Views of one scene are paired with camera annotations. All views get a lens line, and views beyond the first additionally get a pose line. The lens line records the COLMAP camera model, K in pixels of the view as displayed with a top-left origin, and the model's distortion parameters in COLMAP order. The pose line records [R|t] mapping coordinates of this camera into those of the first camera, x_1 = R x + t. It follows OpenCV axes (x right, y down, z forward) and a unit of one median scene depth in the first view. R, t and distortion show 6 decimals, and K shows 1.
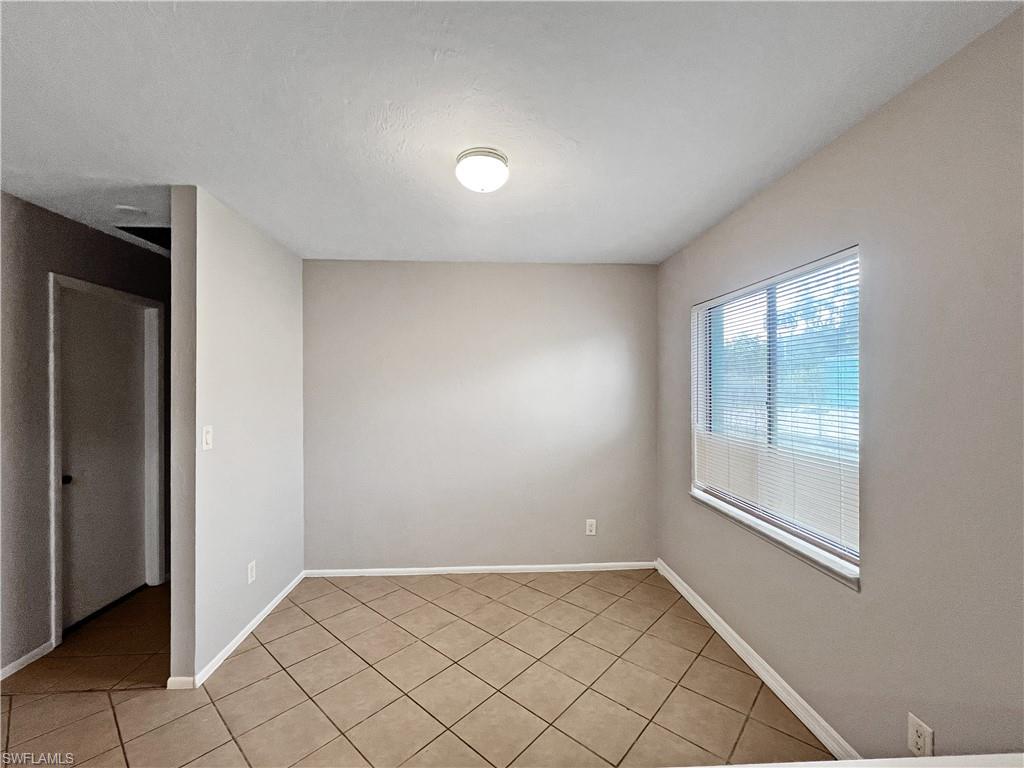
lens RADIAL K [[431.0, 0, 512.0], [0, 431.0, 384.0], [0, 0, 1]] dist [0.000185, 0.000245]
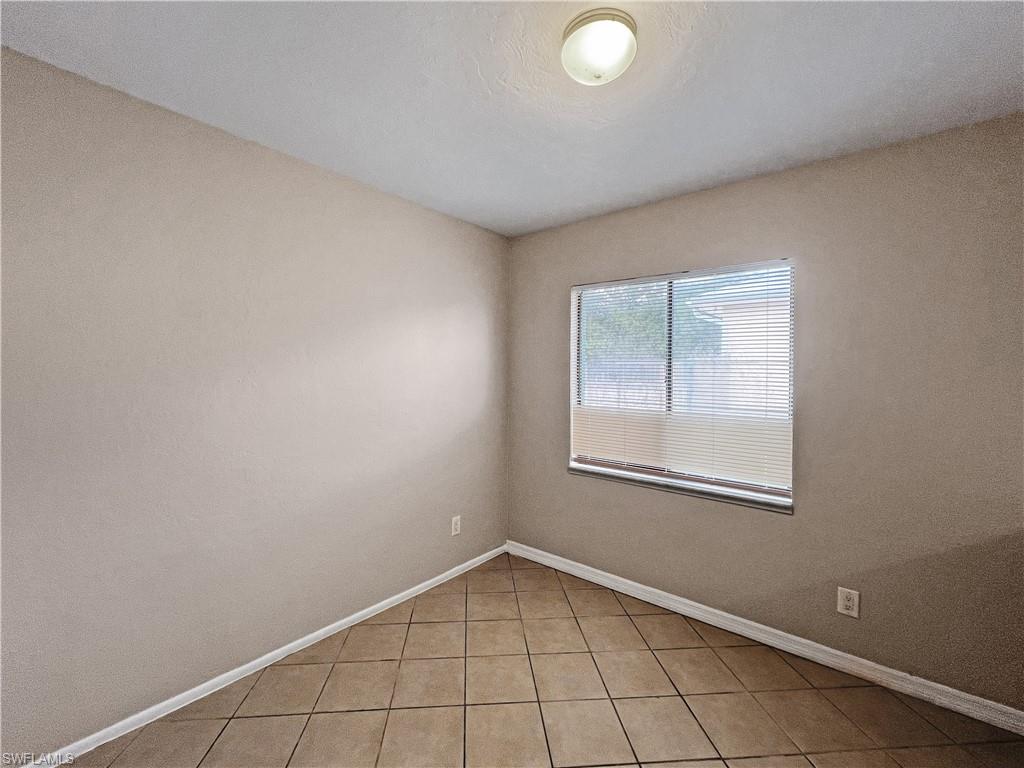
lens RADIAL K [[440.5, 0, 508.6], [0, 440.5, 367.2], [0, 0, 1]] dist [0.001230, 0.000405]
pose [[0.688857, 0.011001, 0.724814, -0.459370], [-0.018057, 0.999835, 0.001986, 0.016495], [-0.724672, -0.014456, 0.688942, 0.388597]]
